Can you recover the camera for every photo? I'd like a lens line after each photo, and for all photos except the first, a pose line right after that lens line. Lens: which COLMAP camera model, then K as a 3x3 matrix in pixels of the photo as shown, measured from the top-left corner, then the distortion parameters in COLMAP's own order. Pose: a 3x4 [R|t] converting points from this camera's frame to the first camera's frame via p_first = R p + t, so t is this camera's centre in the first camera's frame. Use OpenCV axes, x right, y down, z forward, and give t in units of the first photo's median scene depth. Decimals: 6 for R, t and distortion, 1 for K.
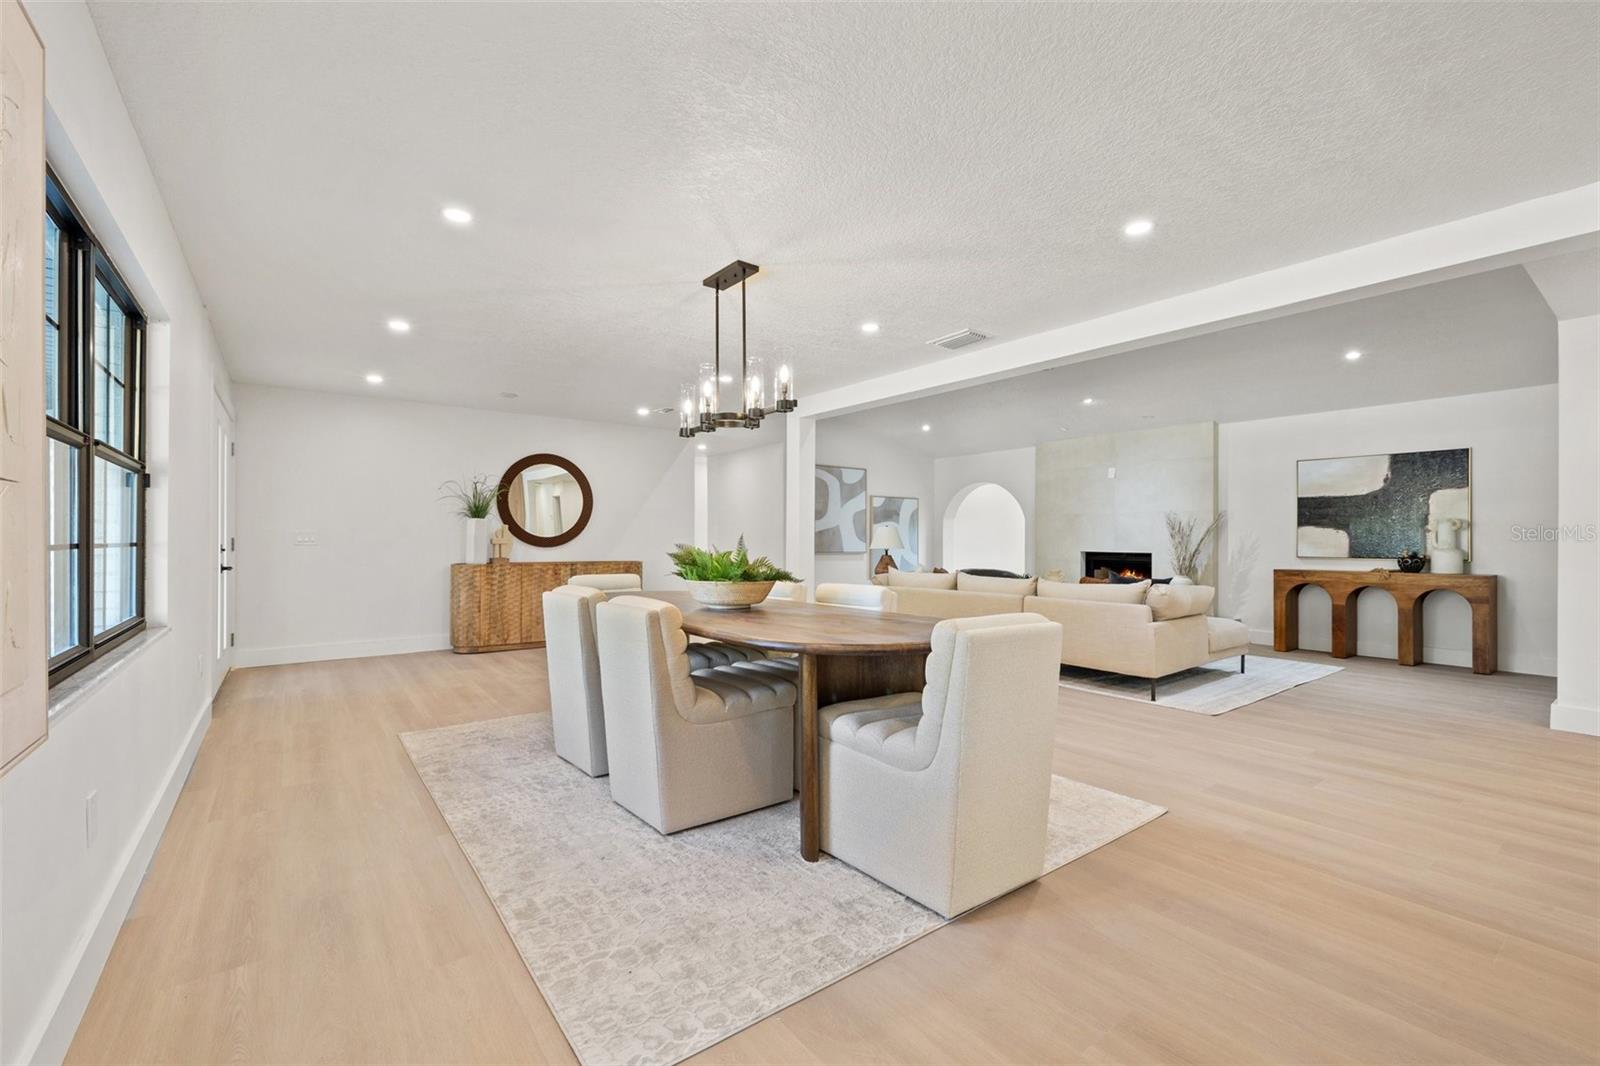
lens RADIAL K [[676.9, 0, 794.0], [0, 676.9, 530.0], [0, 0, 1]] dist [0.001861, 0.000538]
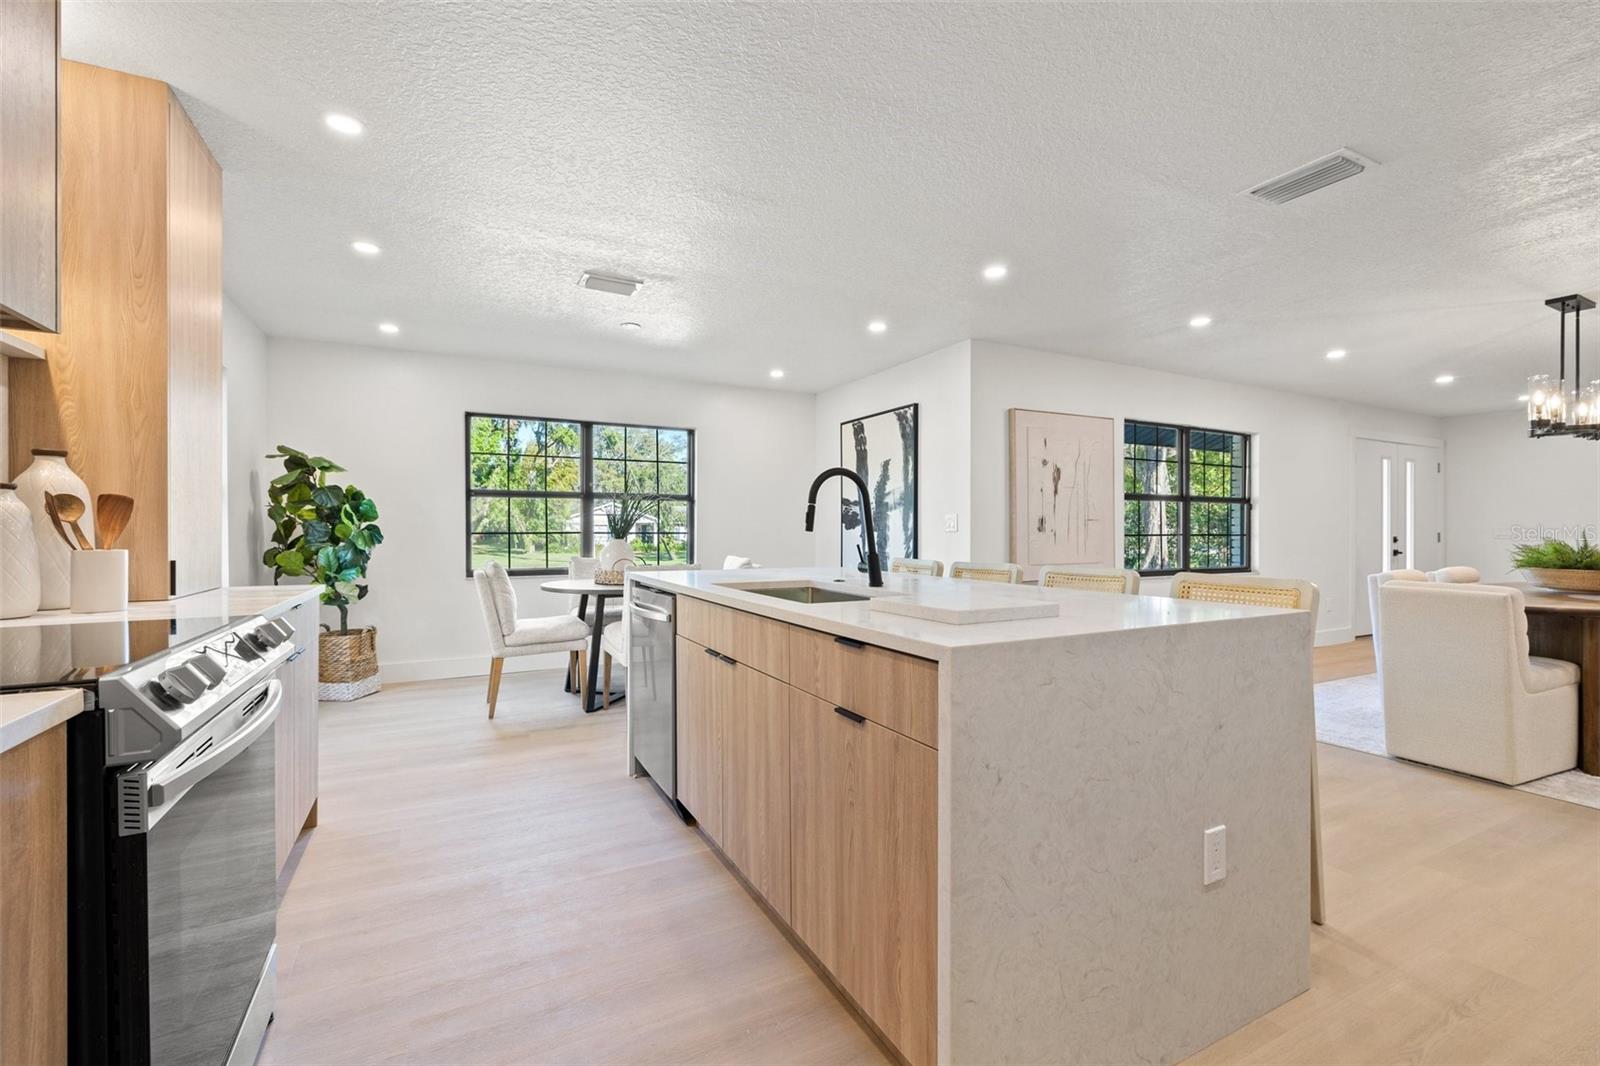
lens RADIAL K [[676.9, 0, 794.0], [0, 676.9, 530.0], [0, 0, 1]] dist [0.001861, 0.000538]
pose [[-0.165487, -0.005113, -0.986199, 0.624386], [0.009753, 0.999929, -0.006821, 0.001899], [0.986164, -0.010747, -0.165425, -0.052281]]
